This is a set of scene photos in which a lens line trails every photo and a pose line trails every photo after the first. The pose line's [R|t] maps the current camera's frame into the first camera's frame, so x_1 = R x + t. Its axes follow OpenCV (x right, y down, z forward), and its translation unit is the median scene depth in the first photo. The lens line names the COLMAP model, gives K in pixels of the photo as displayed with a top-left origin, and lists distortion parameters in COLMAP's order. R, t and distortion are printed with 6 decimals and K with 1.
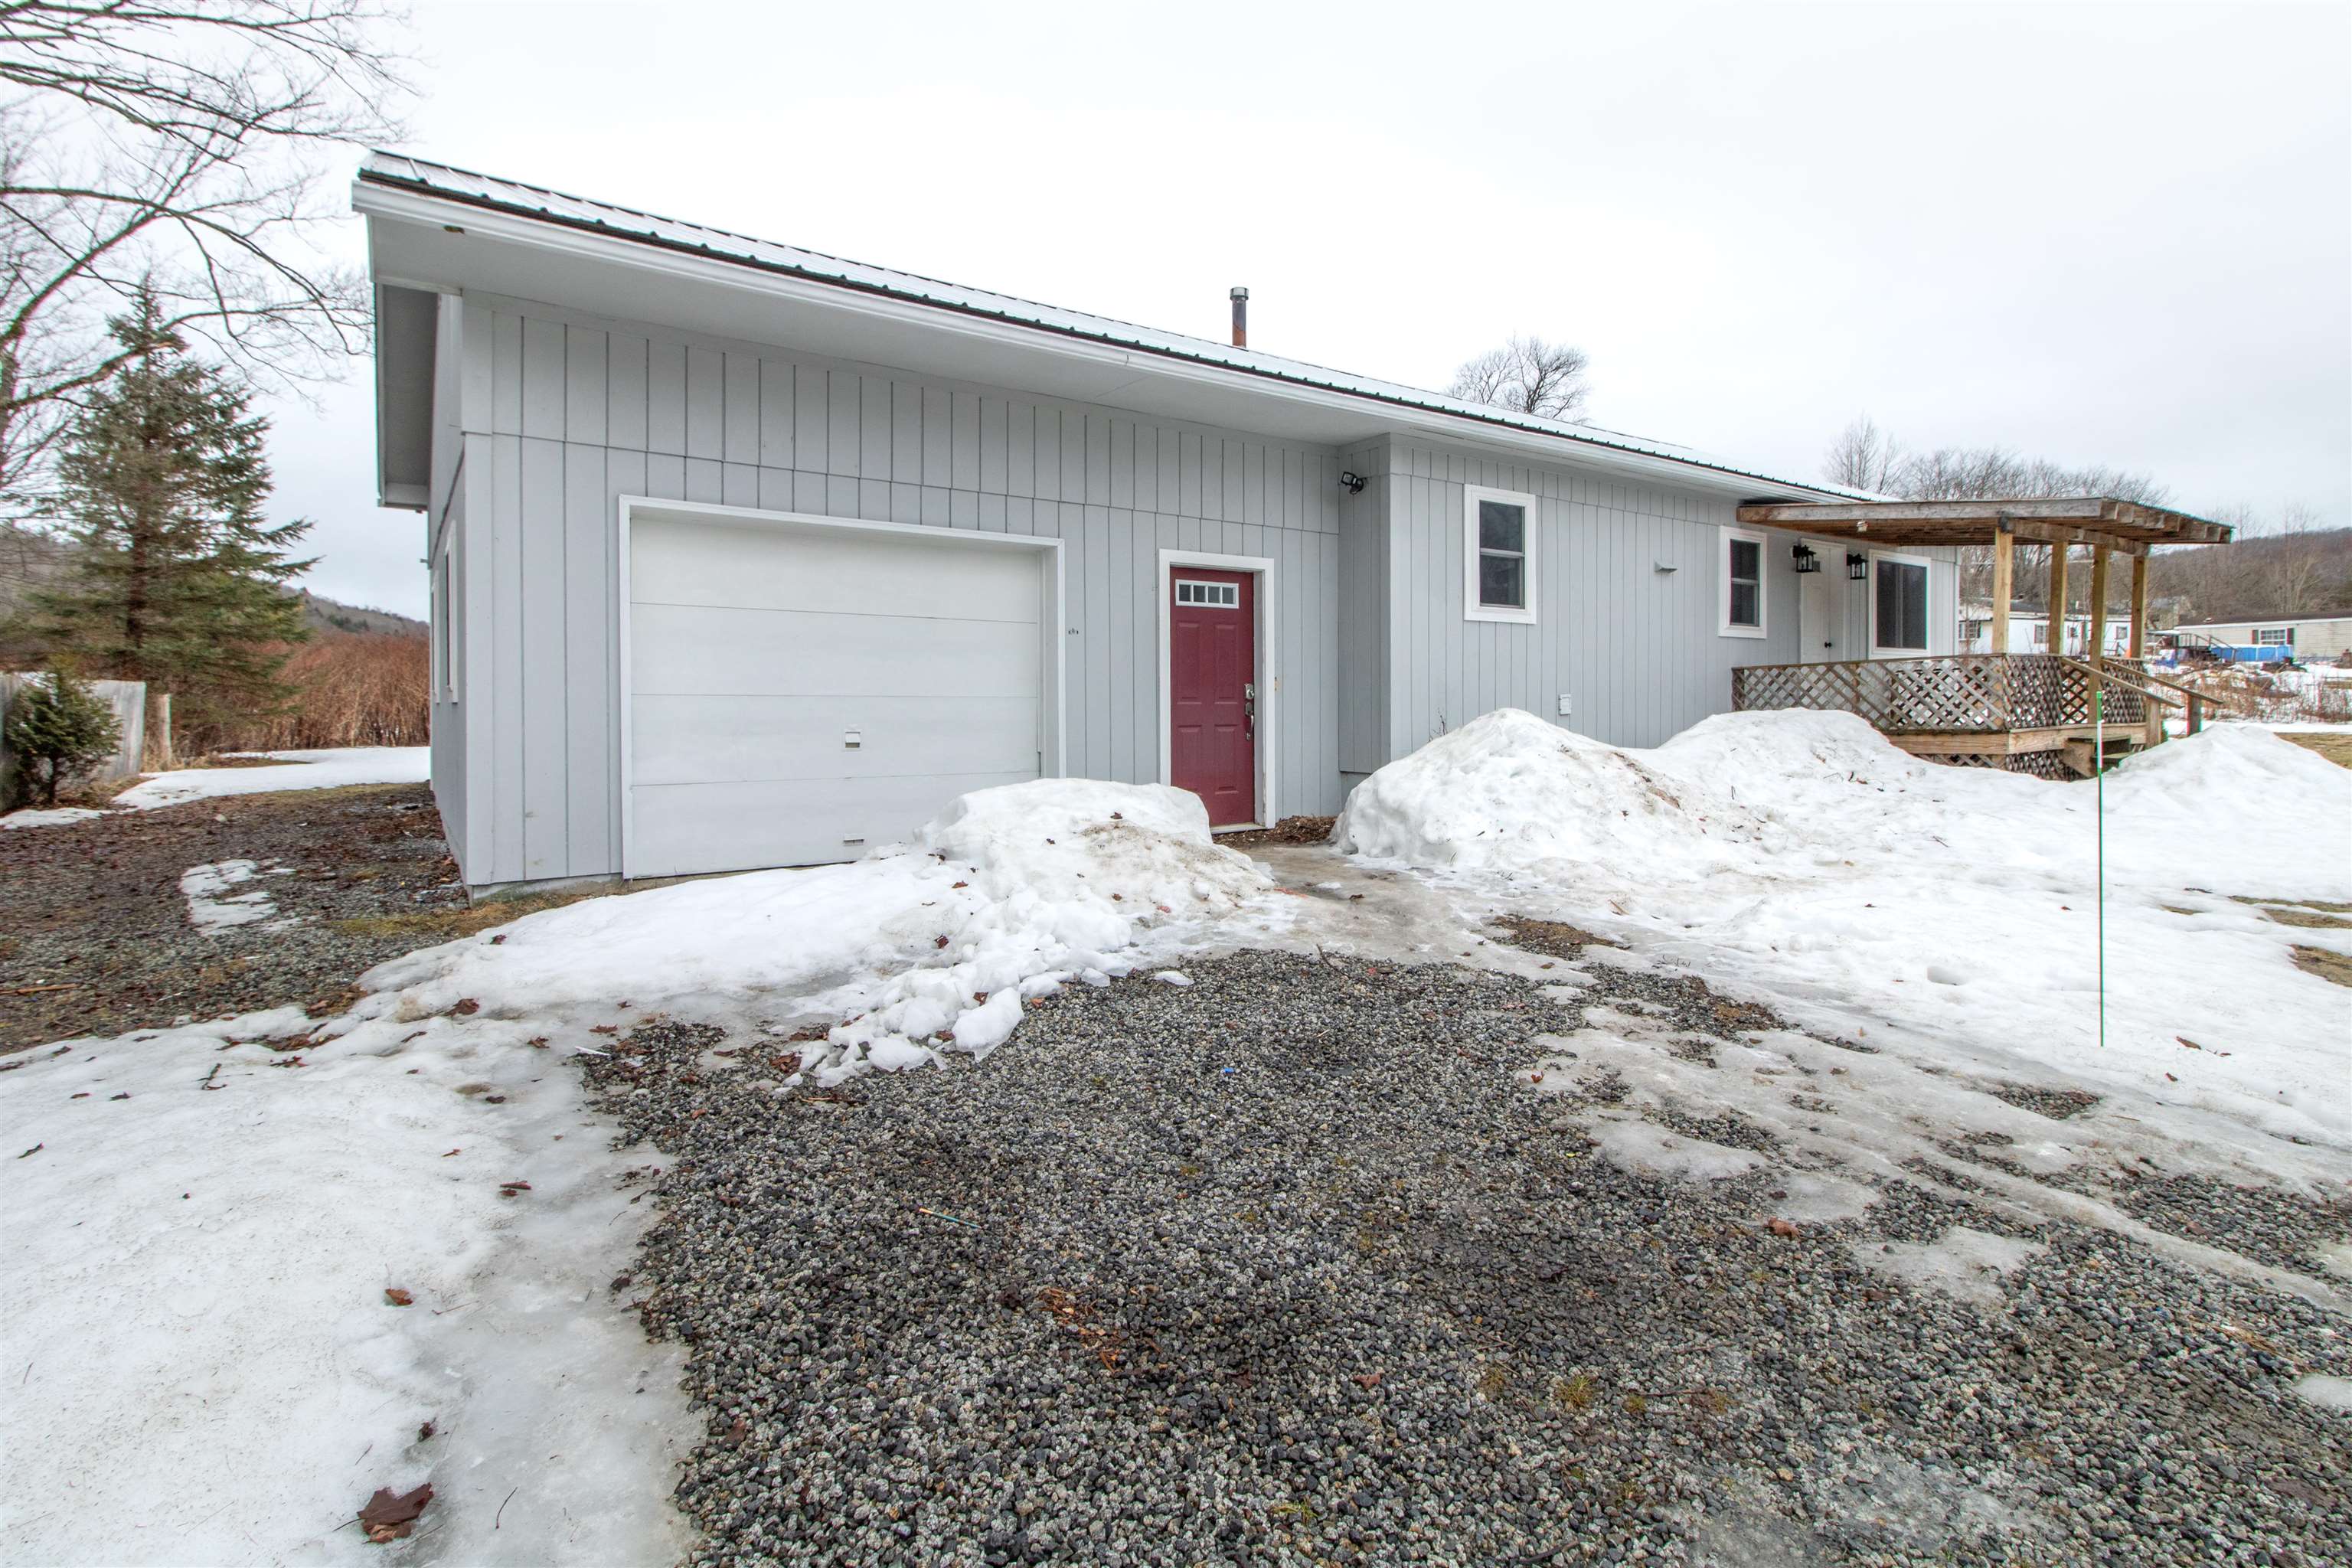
lens RADIAL K [[1121.6, 0, 1153.6], [0, 1121.6, 713.3], [0, 0, 1]] dist [-0.002116, -0.000916]
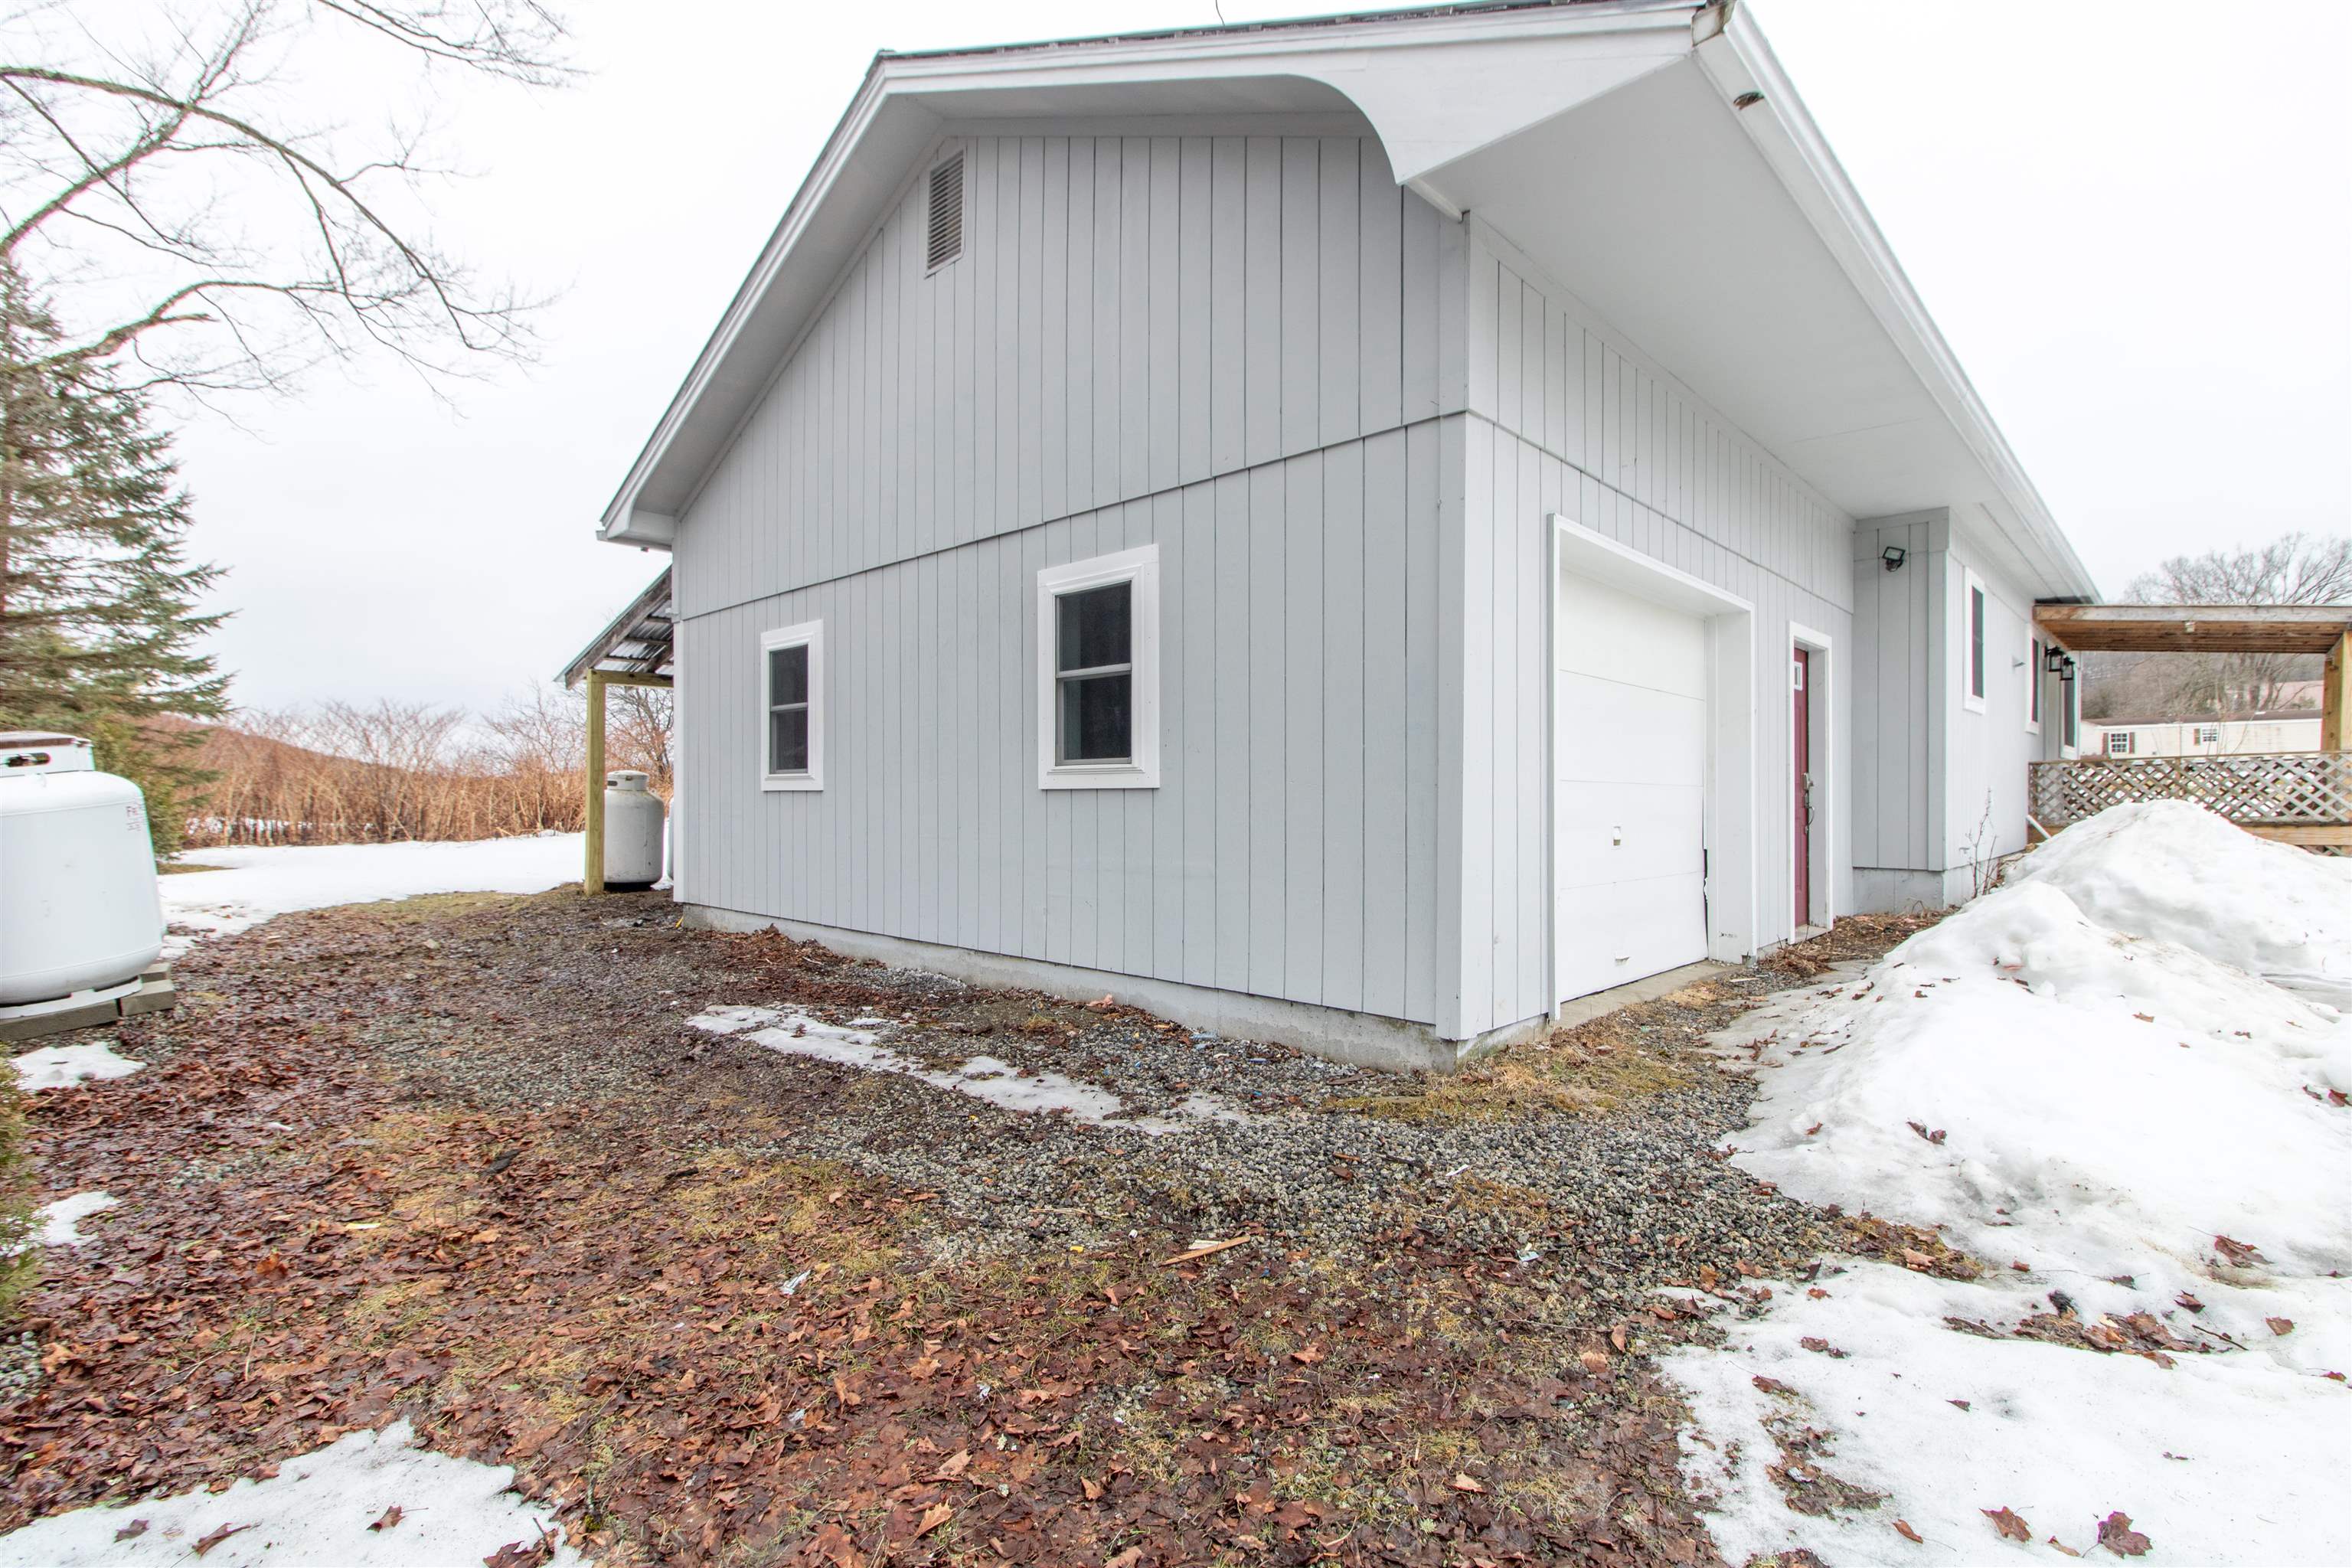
lens RADIAL K [[1121.6, 0, 1183.6], [0, 1121.6, 787.2], [0, 0, 1]] dist [-0.002116, -0.000916]
pose [[0.979766, 0.003779, 0.200113, -0.259743], [-0.000208, 0.999840, -0.017863, 0.000540], [-0.200148, 0.017460, 0.979610, 0.090899]]
